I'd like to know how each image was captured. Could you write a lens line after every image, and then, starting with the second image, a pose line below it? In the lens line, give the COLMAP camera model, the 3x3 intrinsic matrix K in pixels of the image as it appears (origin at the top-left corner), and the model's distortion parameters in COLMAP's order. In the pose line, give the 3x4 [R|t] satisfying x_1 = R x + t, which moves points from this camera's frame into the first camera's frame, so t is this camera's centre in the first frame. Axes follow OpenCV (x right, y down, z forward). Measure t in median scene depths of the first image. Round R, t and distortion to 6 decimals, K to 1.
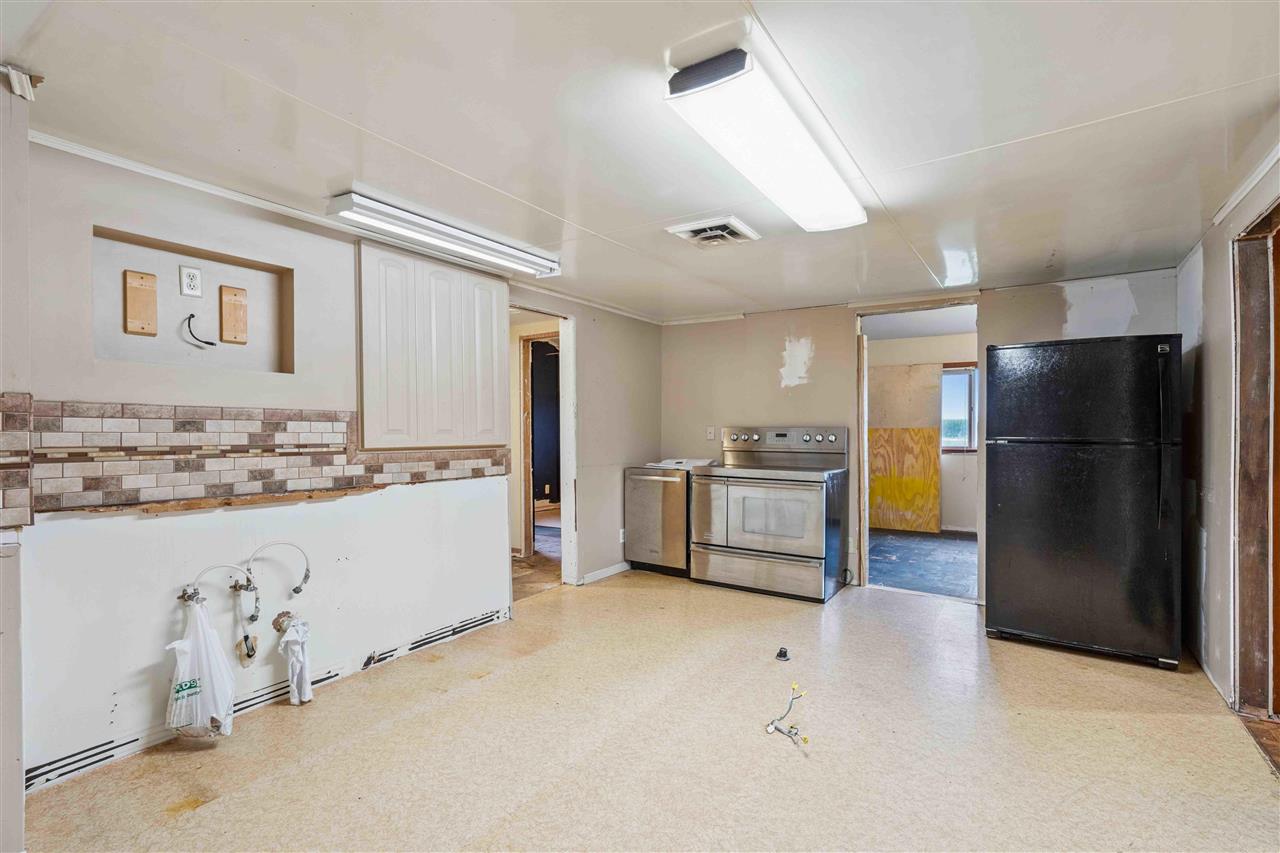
lens RADIAL K [[597.4, 0, 640.0], [0, 597.4, 426.2], [0, 0, 1]] dist [-0.013176, 0.003505]
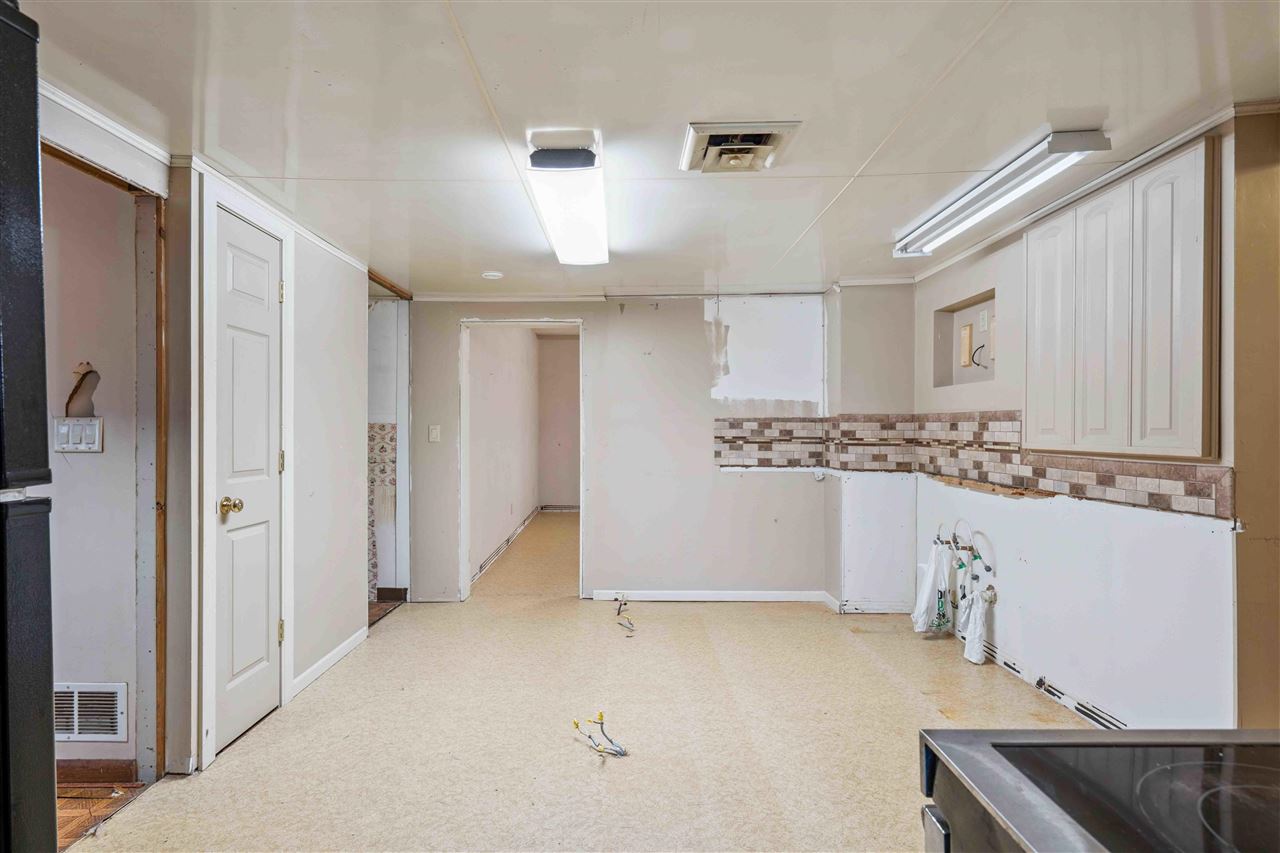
lens RADIAL K [[644.2, 0, 636.8], [0, 644.2, 433.6], [0, 0, 1]] dist [0.000526, 0.000847]
pose [[-0.828278, -0.000313, -0.560318, 0.636475], [-0.001530, 0.999997, 0.001704, 0.012920], [0.560316, 0.002268, -0.828276, 1.534885]]
